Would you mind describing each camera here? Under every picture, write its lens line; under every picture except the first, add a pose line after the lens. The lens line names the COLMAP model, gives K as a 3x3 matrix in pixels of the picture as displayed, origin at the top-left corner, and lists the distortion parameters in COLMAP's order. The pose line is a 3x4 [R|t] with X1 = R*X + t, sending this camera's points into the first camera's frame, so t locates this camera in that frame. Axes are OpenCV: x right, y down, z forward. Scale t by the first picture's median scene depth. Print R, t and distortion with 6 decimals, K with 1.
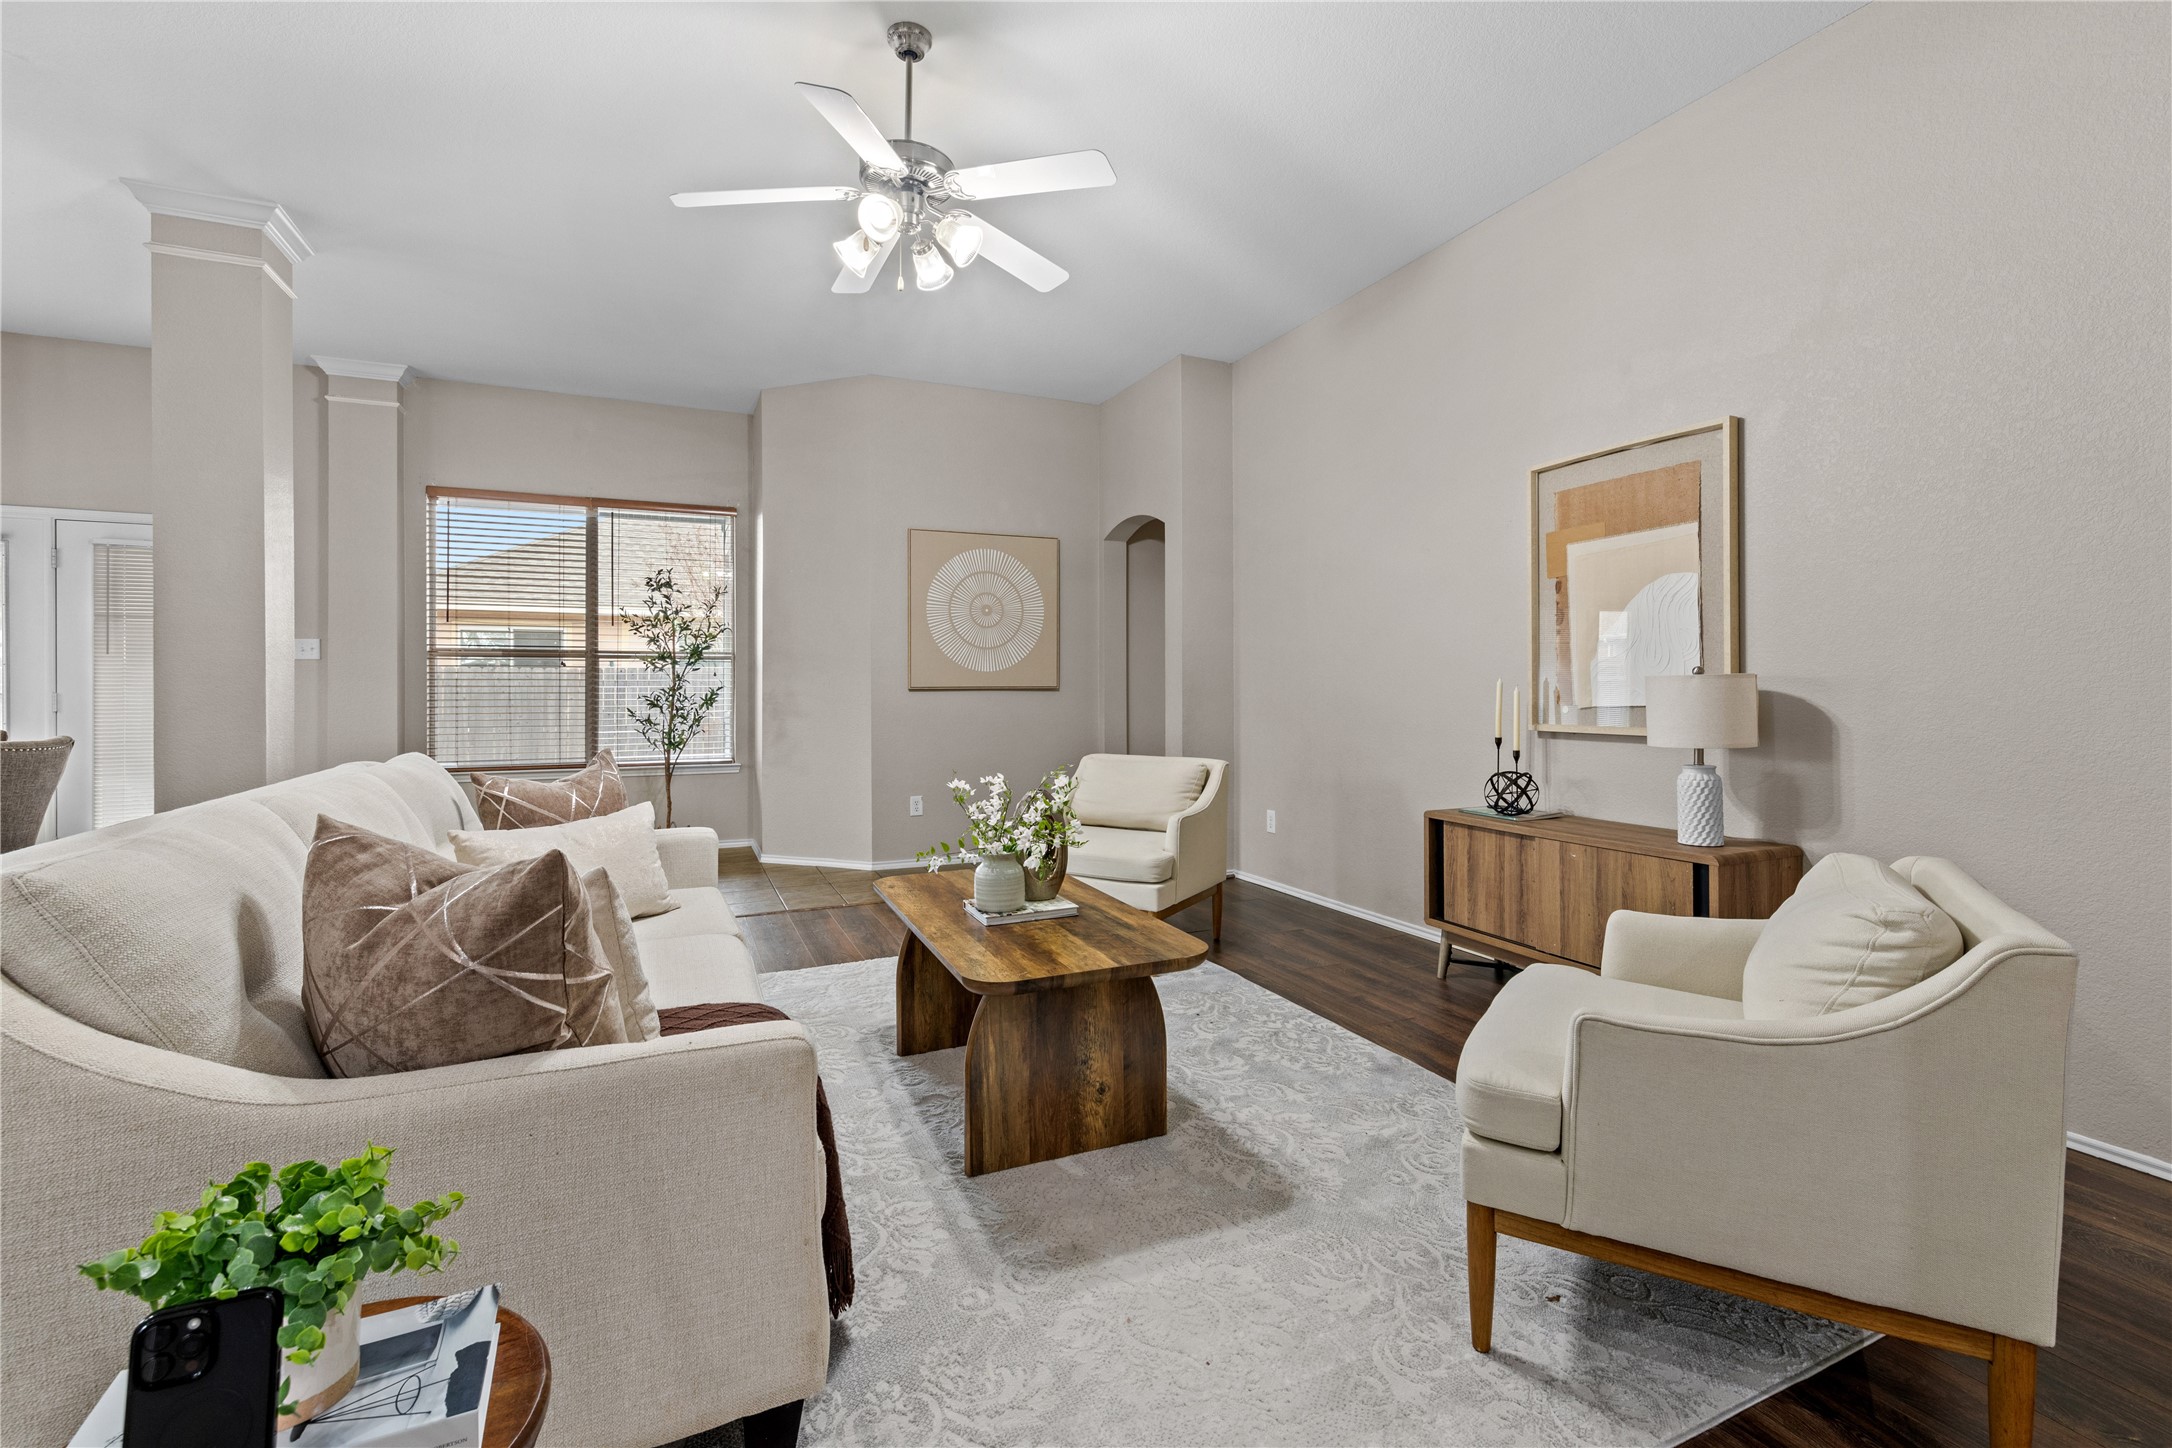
lens RADIAL K [[947.1, 0, 1093.4], [0, 947.1, 682.1], [0, 0, 1]] dist [0.001934, -0.000713]
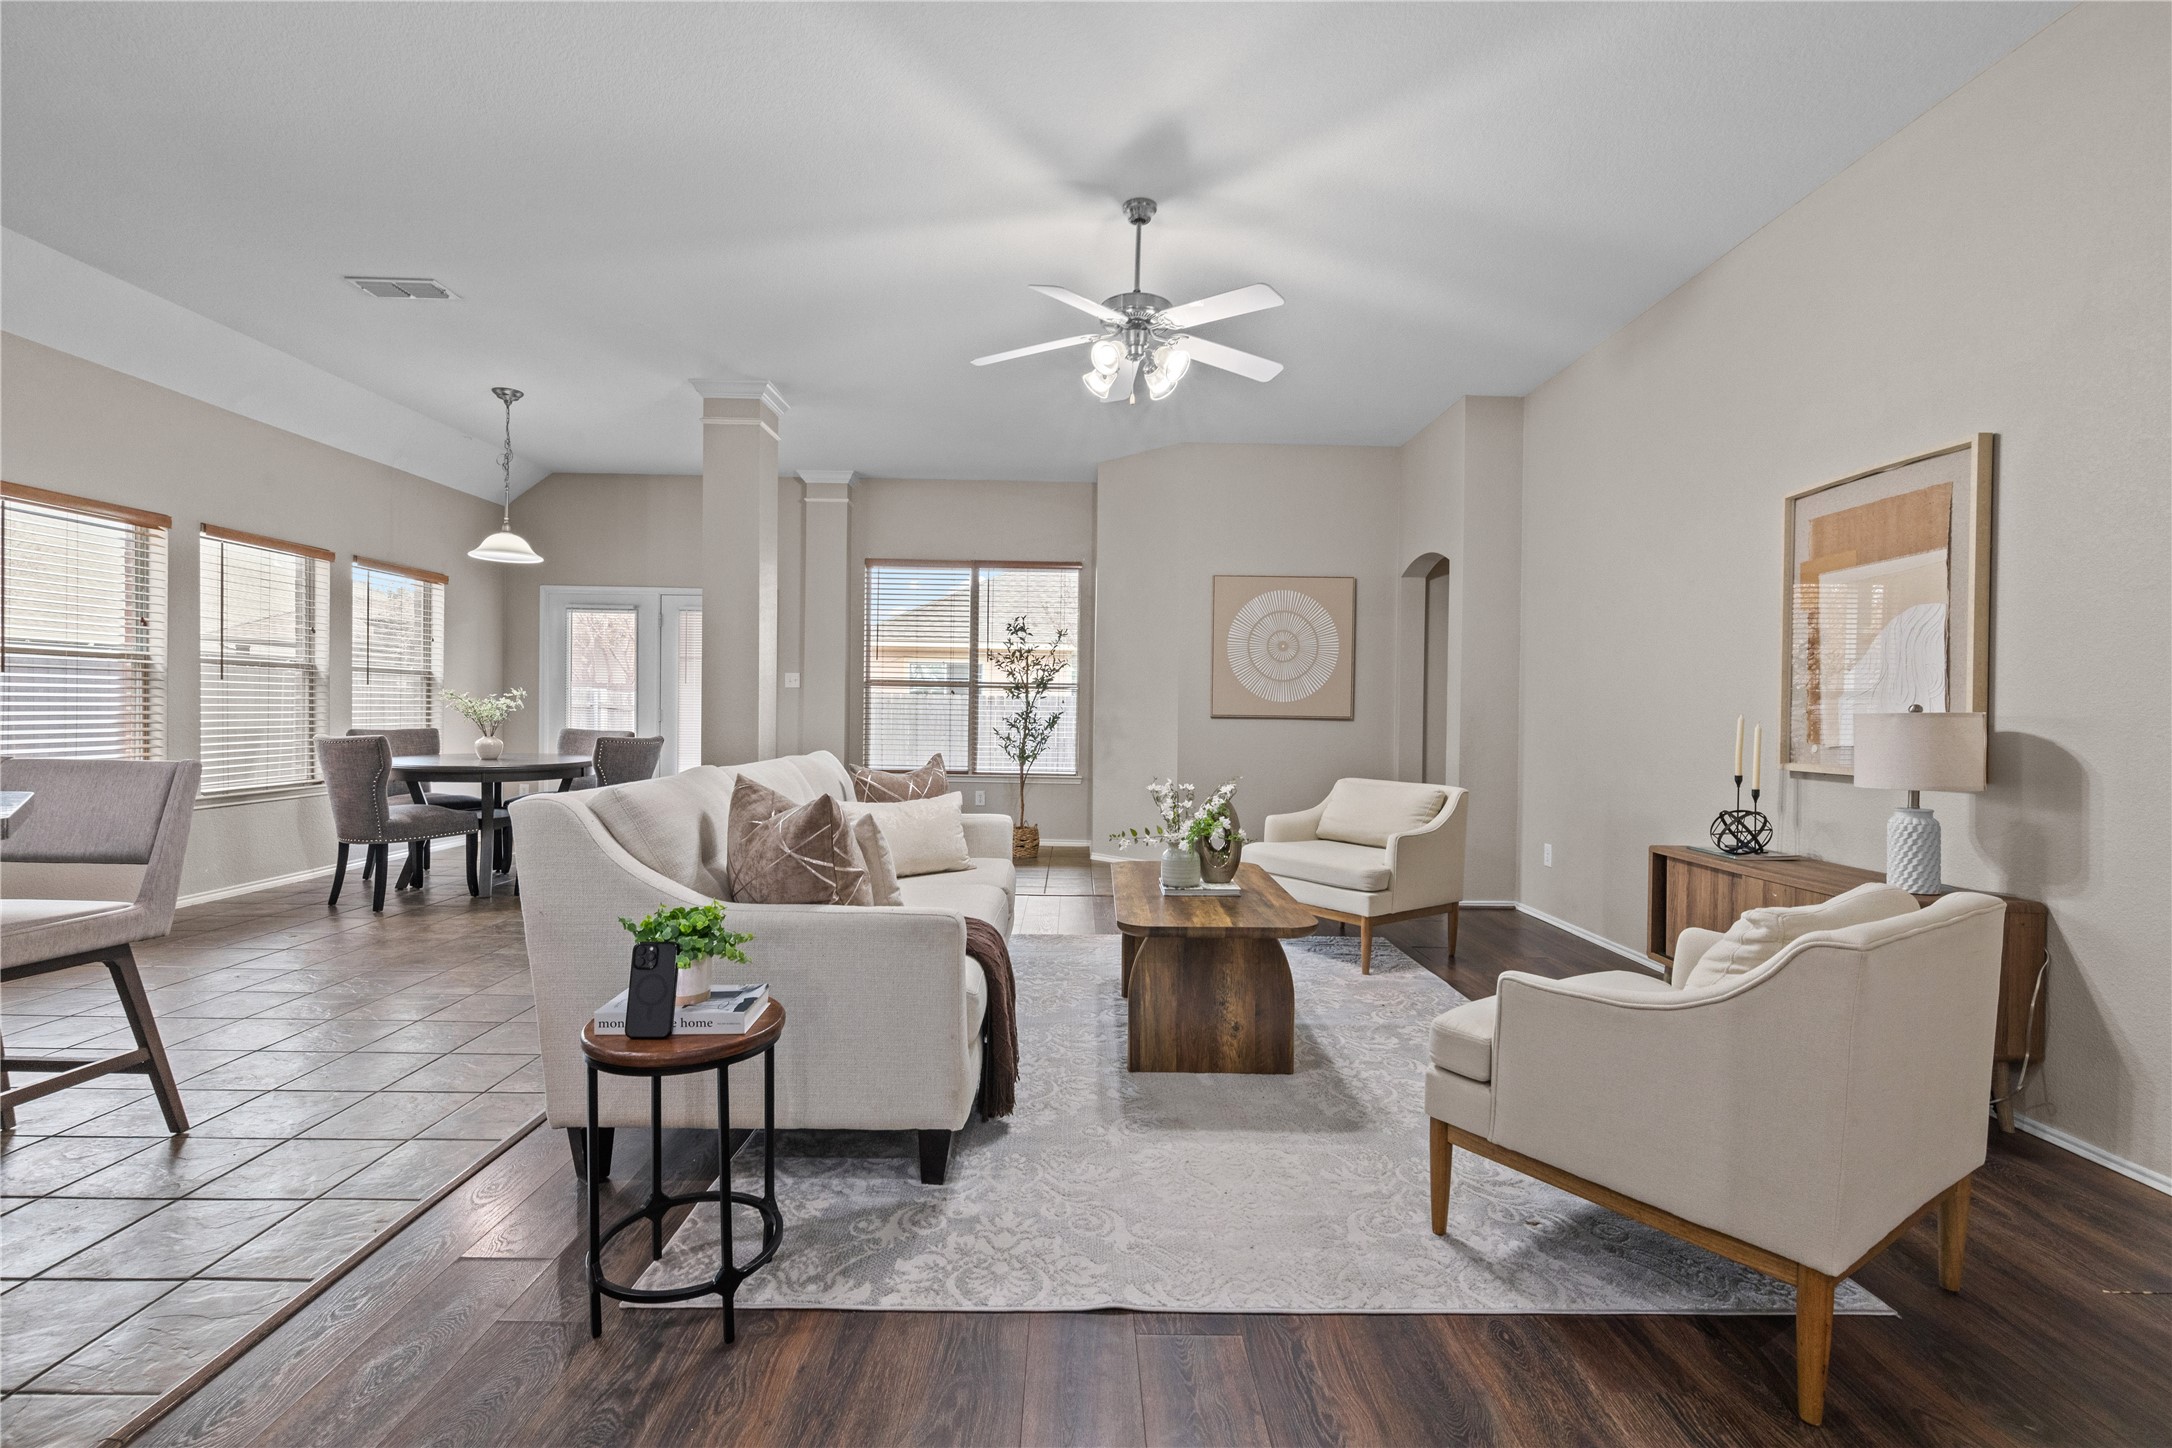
lens RADIAL K [[947.1, 0, 1090.9], [0, 947.1, 722.6], [0, 0, 1]] dist [0.001934, -0.000713]
pose [[0.915200, 0.020677, -0.402469, 0.245049], [-0.016282, 0.999765, 0.014337, 0.001413], [0.402671, -0.006568, 0.915321, -0.182999]]
